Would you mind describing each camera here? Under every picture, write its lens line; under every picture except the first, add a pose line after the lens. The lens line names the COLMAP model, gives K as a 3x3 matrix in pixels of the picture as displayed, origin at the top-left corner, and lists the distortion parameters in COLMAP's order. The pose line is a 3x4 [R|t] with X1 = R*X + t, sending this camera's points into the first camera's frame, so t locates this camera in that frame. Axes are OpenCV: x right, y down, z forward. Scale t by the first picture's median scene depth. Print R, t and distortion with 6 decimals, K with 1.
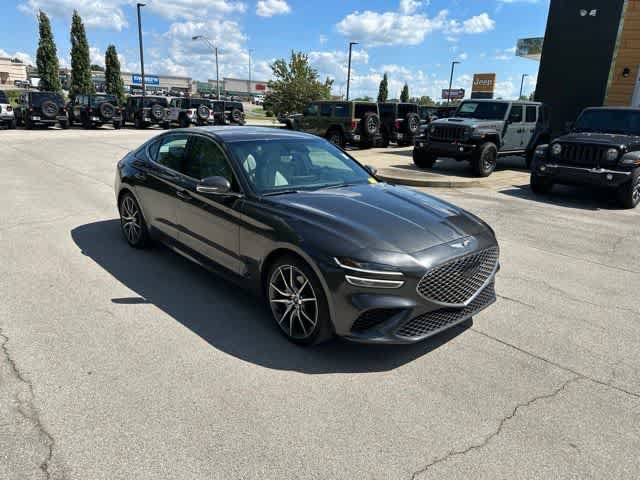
lens RADIAL K [[456.9, 0, 320.0], [0, 456.9, 240.0], [0, 0, 1]] dist [0.042884, -0.048223]
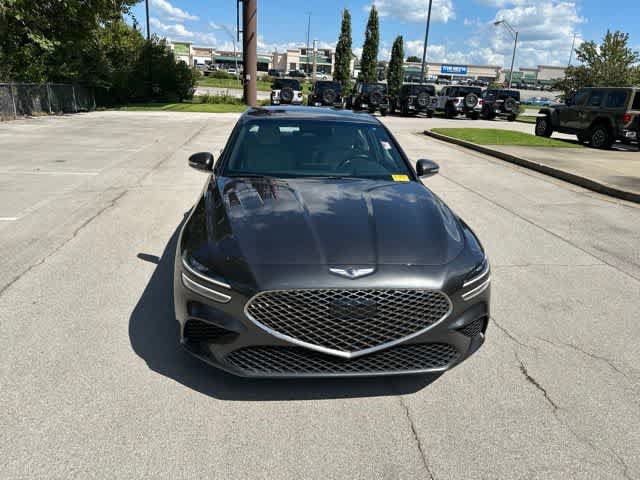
lens RADIAL K [[456.9, 0, 320.0], [0, 456.9, 240.0], [0, 0, 1]] dist [0.042884, -0.048223]
pose [[0.810526, 0.188280, -0.554615, 0.087458], [-0.177419, 0.981359, 0.073867, -0.011025], [0.558184, 0.038528, 0.828822, 0.051073]]
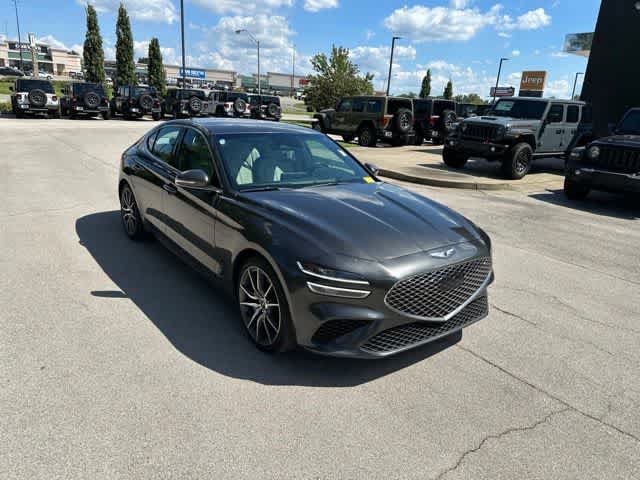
lens RADIAL K [[457.4, 0, 319.3], [0, 457.4, 242.8], [0, 0, 1]] dist [0.039589, -0.045141]
pose [[0.995544, 0.044359, -0.083211, 0.018413], [-0.043188, 0.998942, 0.015826, -0.002012], [0.083825, -0.012162, 0.996406, 0.009611]]
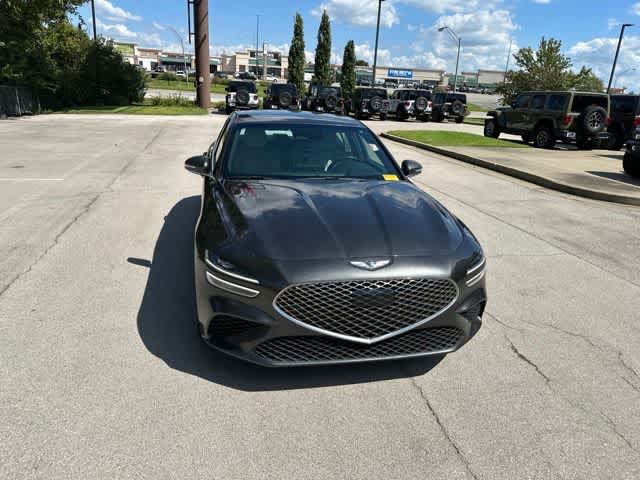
lens RADIAL K [[453.9, 0, 320.0], [0, 453.9, 240.0], [0, 0, 1]] dist [0.062061, -0.079863]
pose [[0.867719, 0.160550, -0.470412, 0.078717], [-0.153709, 0.986682, 0.053221, -0.007683], [0.472692, 0.026126, 0.880841, 0.038082]]
